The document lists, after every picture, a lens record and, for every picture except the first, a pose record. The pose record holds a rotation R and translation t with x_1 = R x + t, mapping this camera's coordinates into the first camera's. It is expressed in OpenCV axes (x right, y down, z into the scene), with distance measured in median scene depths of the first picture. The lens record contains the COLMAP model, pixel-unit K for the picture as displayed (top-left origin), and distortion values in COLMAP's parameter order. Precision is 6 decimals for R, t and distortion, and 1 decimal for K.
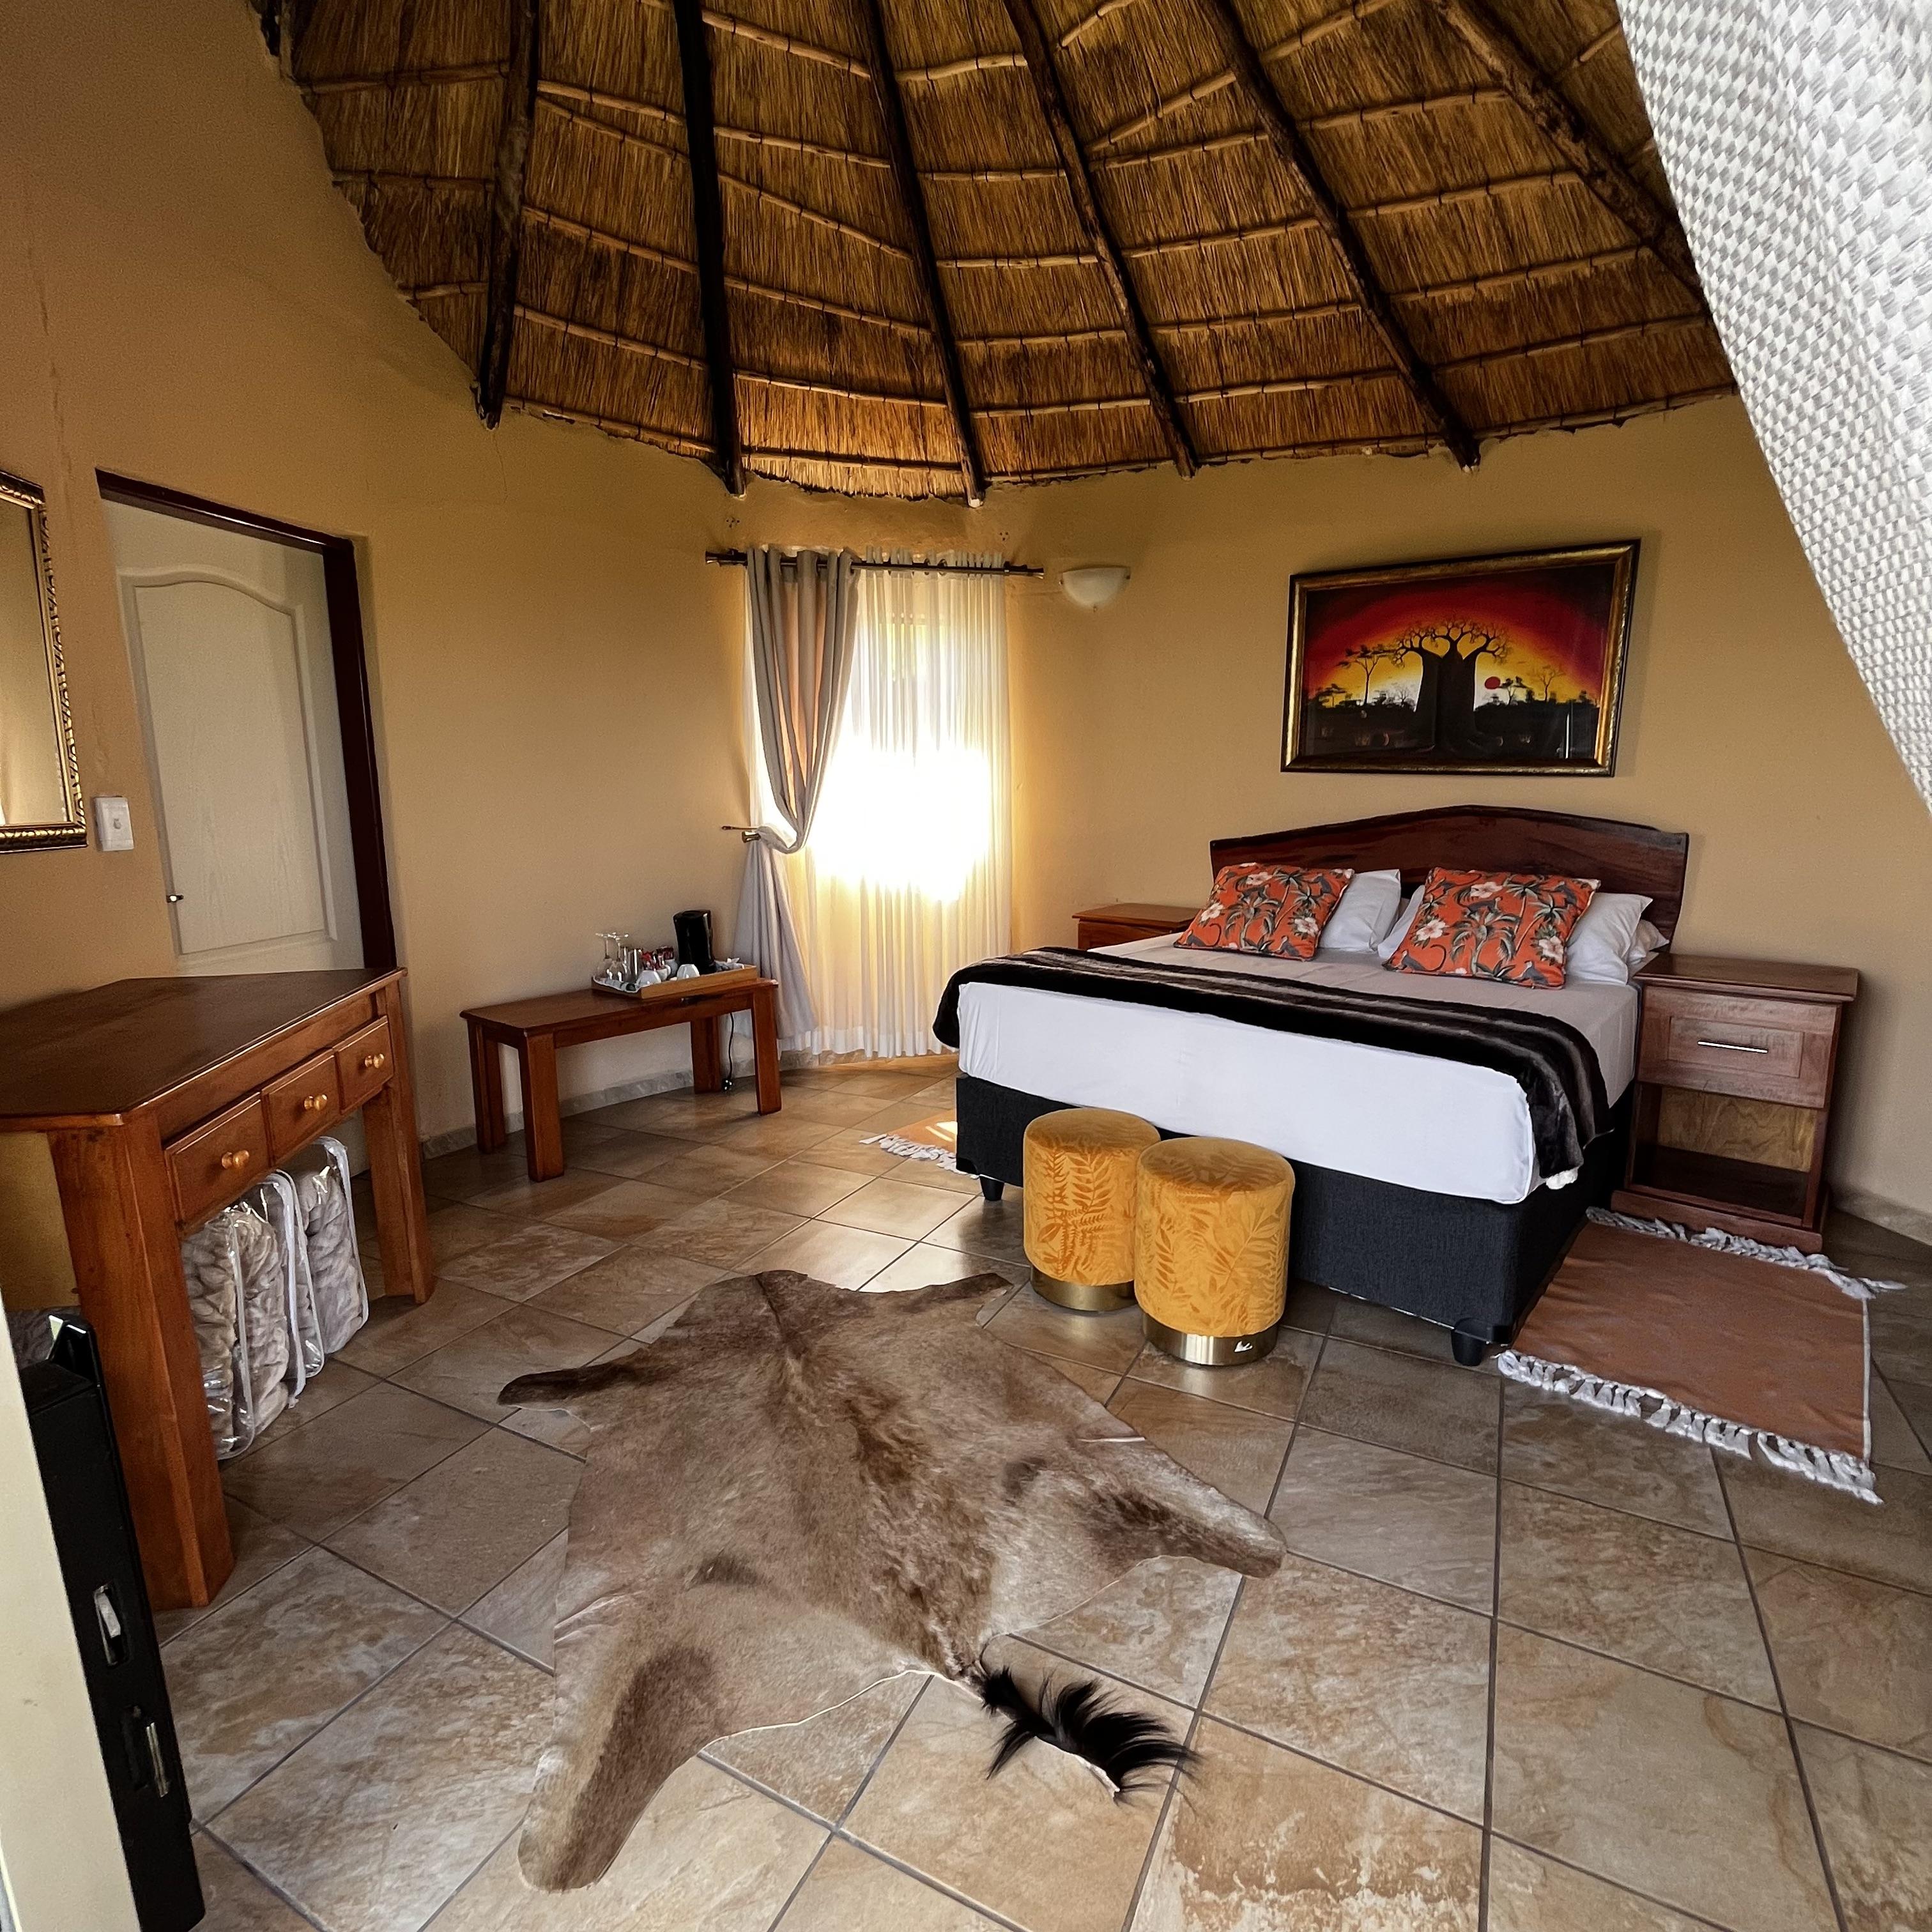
lens RADIAL K [[1046.9, 0, 969.2], [0, 1046.9, 954.9], [0, 0, 1]] dist [-0.002908, 0.001061]
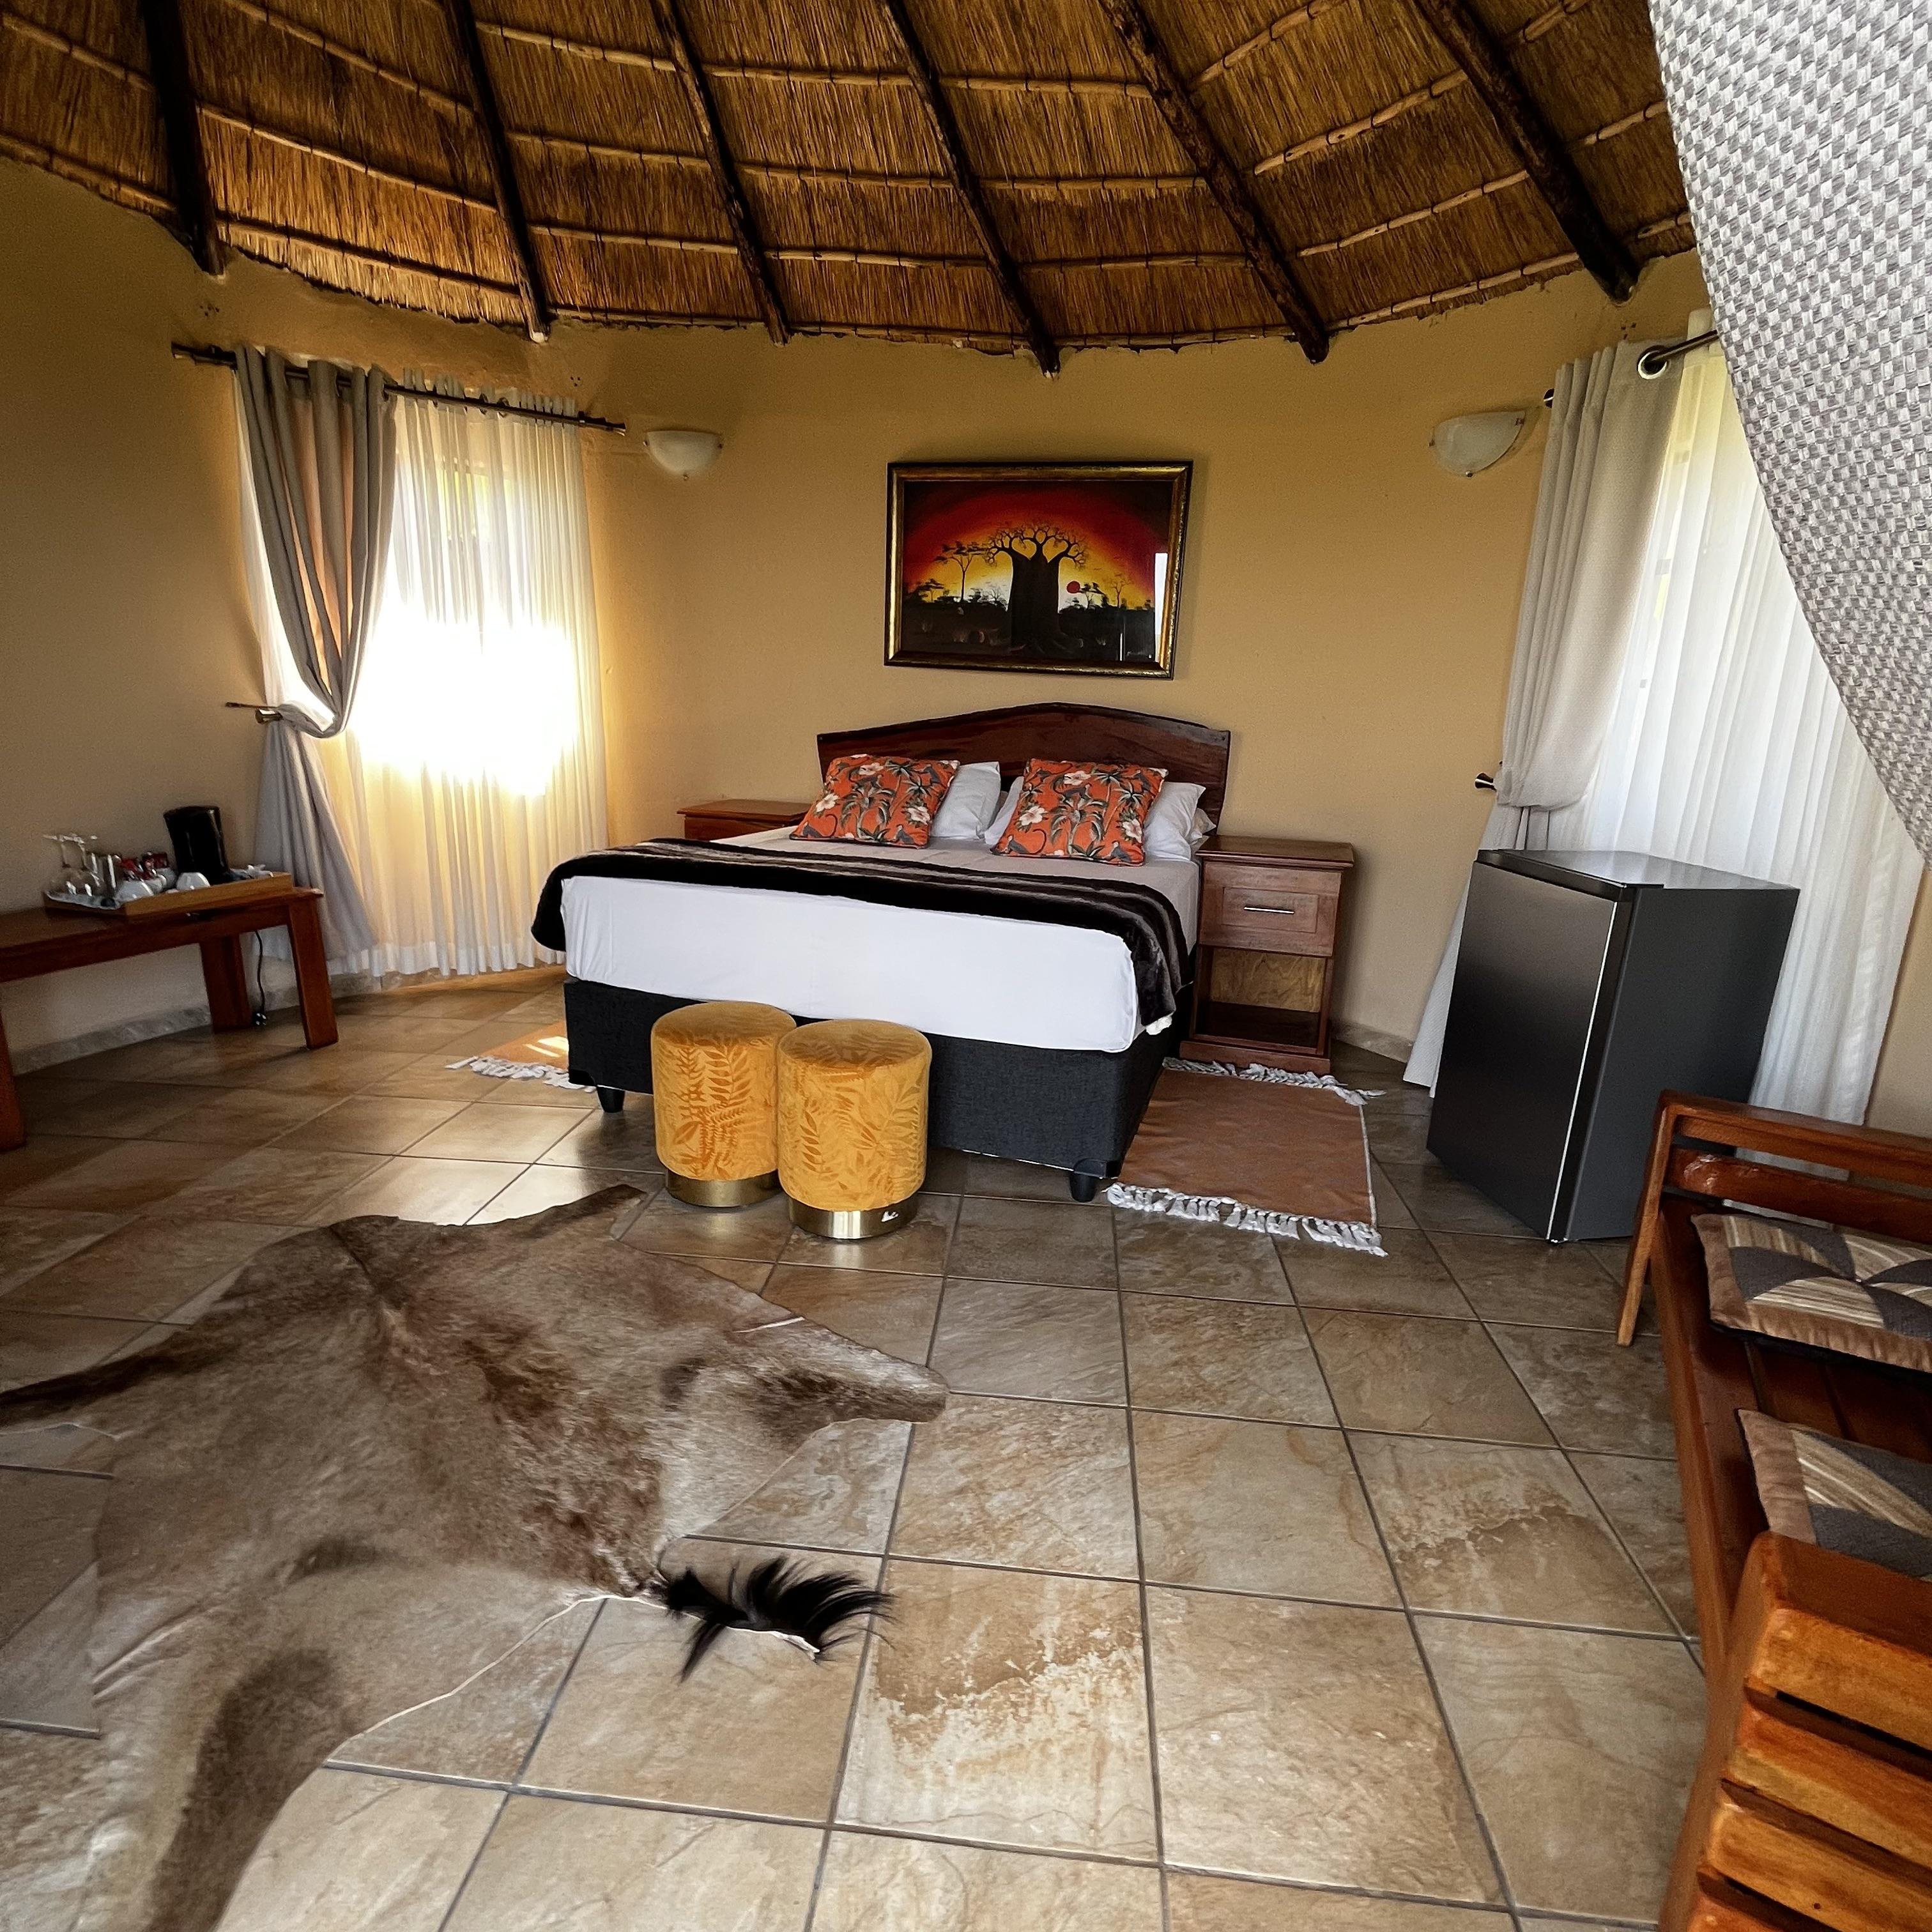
lens RADIAL K [[1045.7, 0, 971.8], [0, 1045.7, 953.0], [0, 0, 1]] dist [-0.000048, -0.000982]
pose [[0.924578, -0.056764, 0.376741, -0.025934], [0.026898, 0.996097, 0.084071, 0.025164], [-0.380043, -0.067597, 0.922495, 0.030962]]
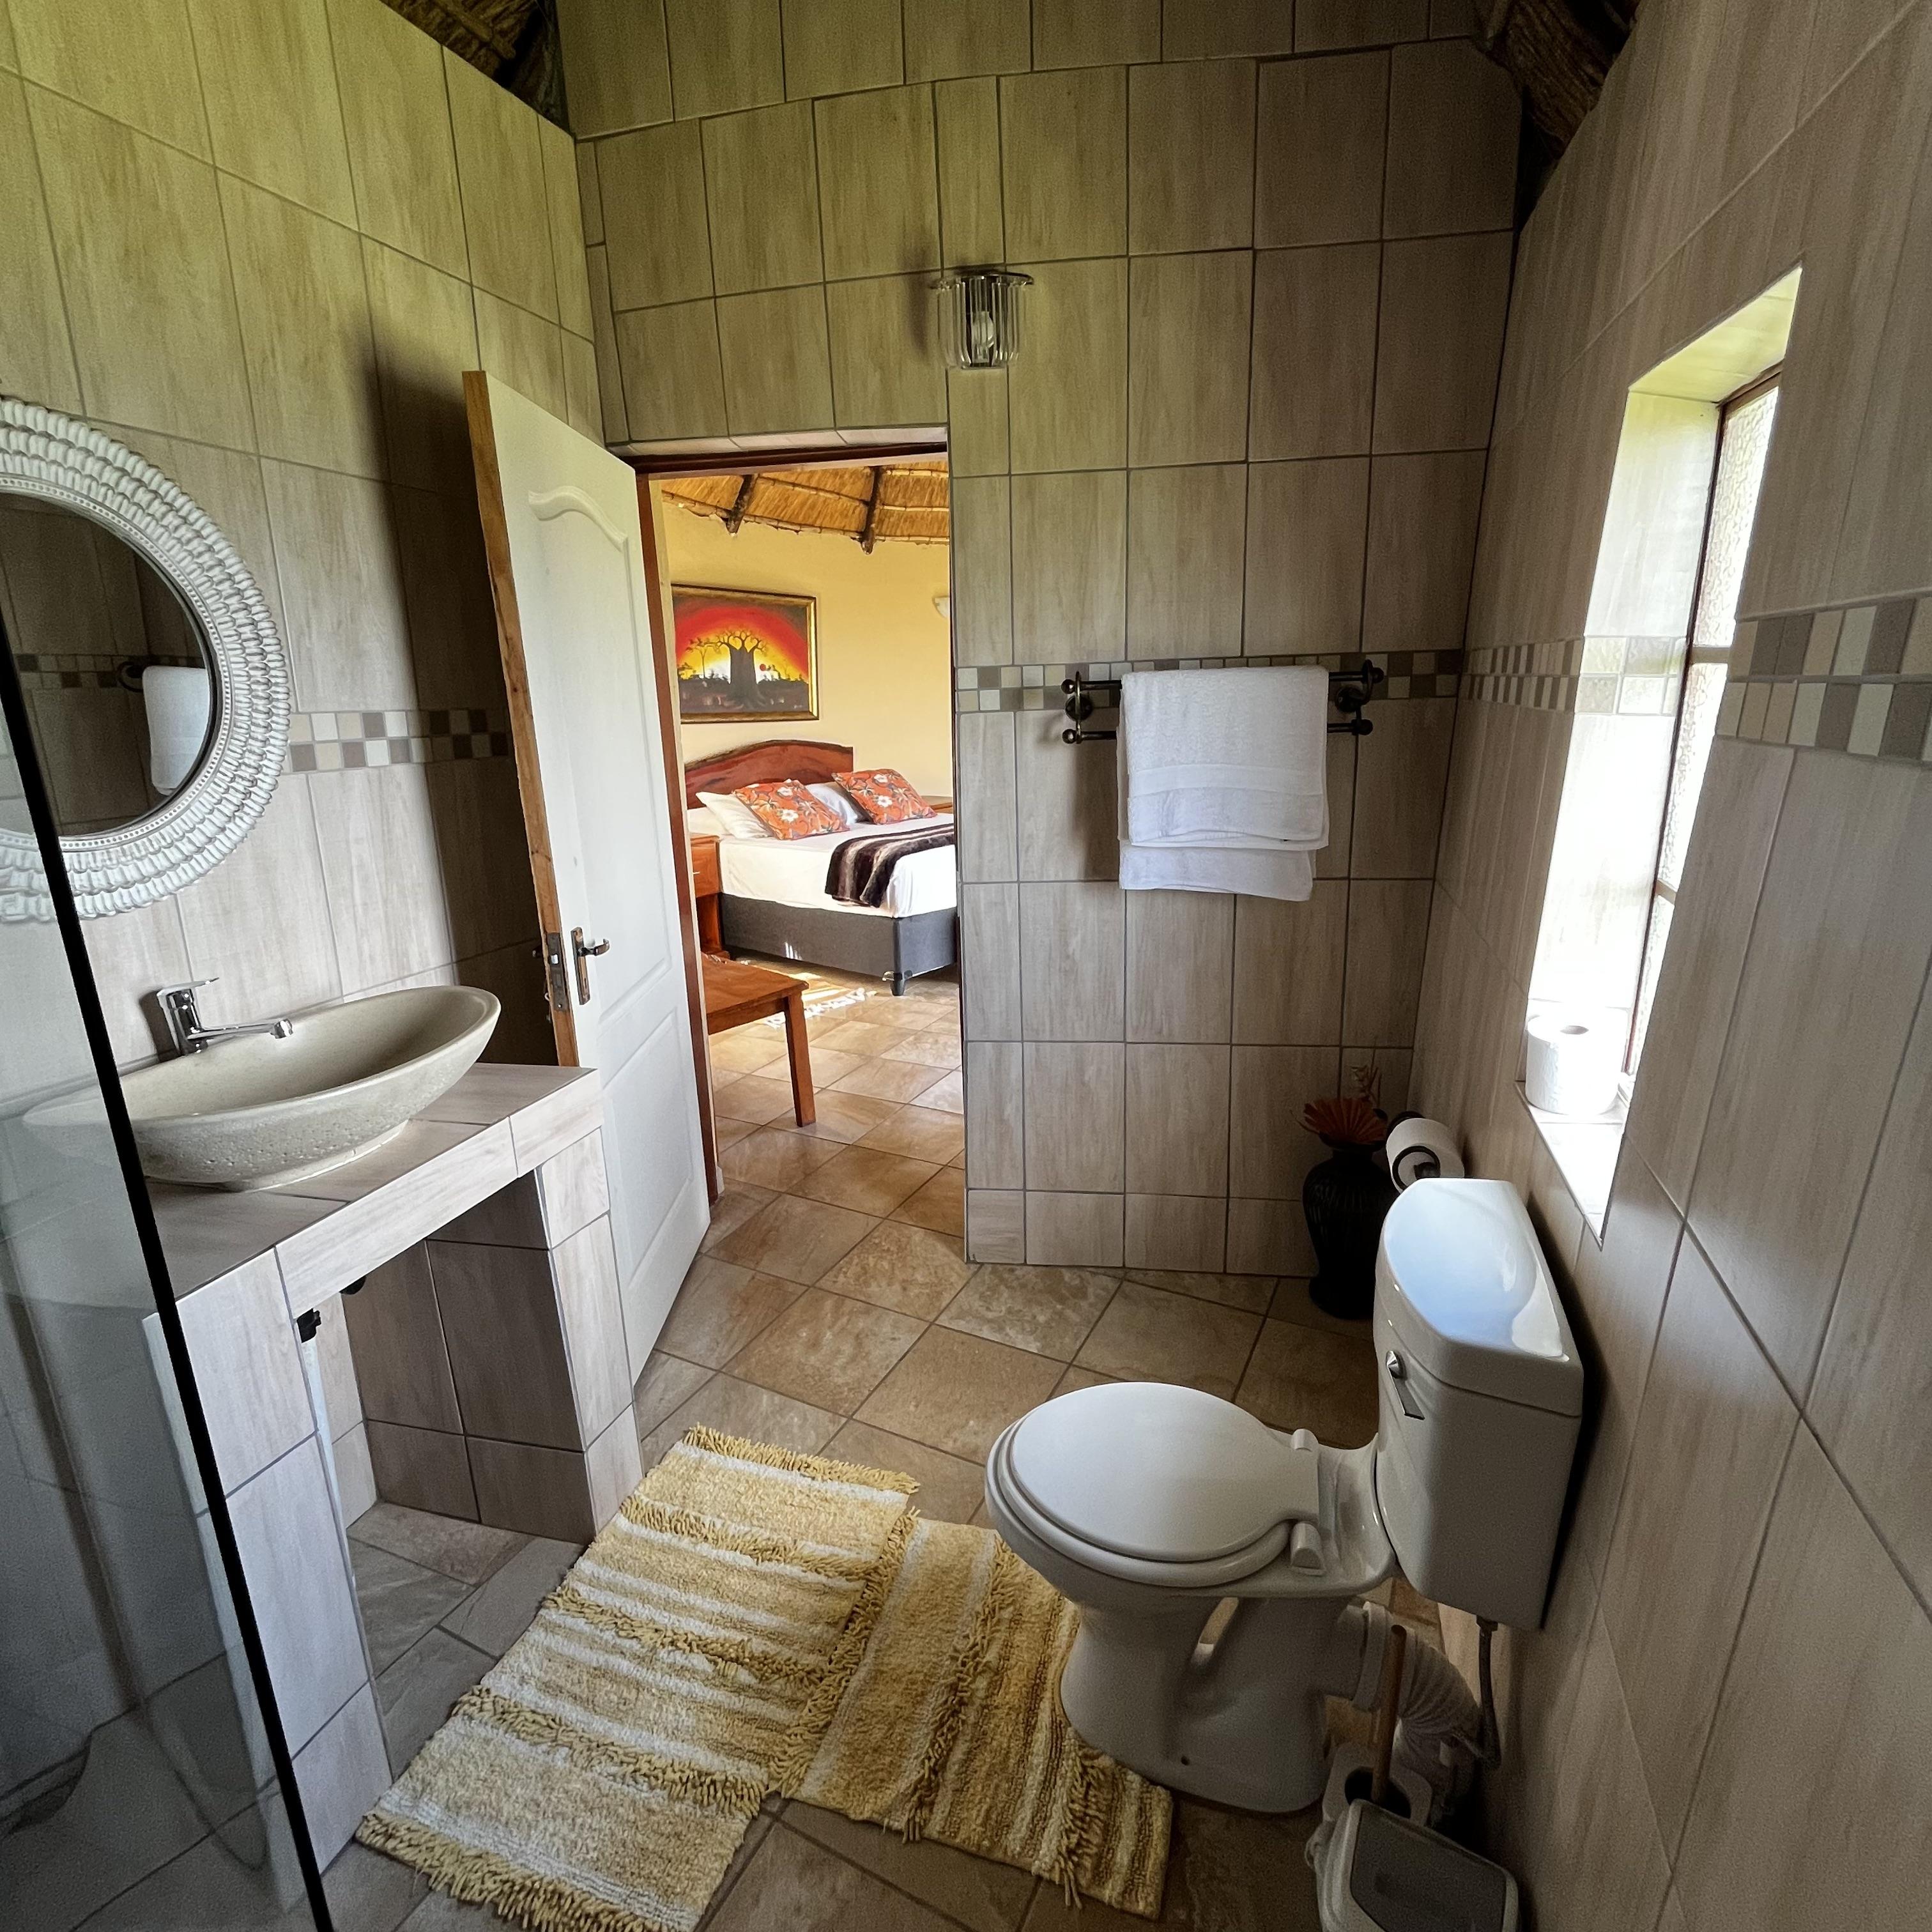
lens RADIAL K [[1043.7, 0, 973.7], [0, 1043.7, 956.6], [0, 0, 1]] dist [-0.000729, -0.002554]
pose [[-0.003853, -0.245979, 0.969268, -1.545215], [0.194682, 0.950544, 0.242001, -0.191144], [-0.980859, 0.189631, 0.044225, 0.825437]]
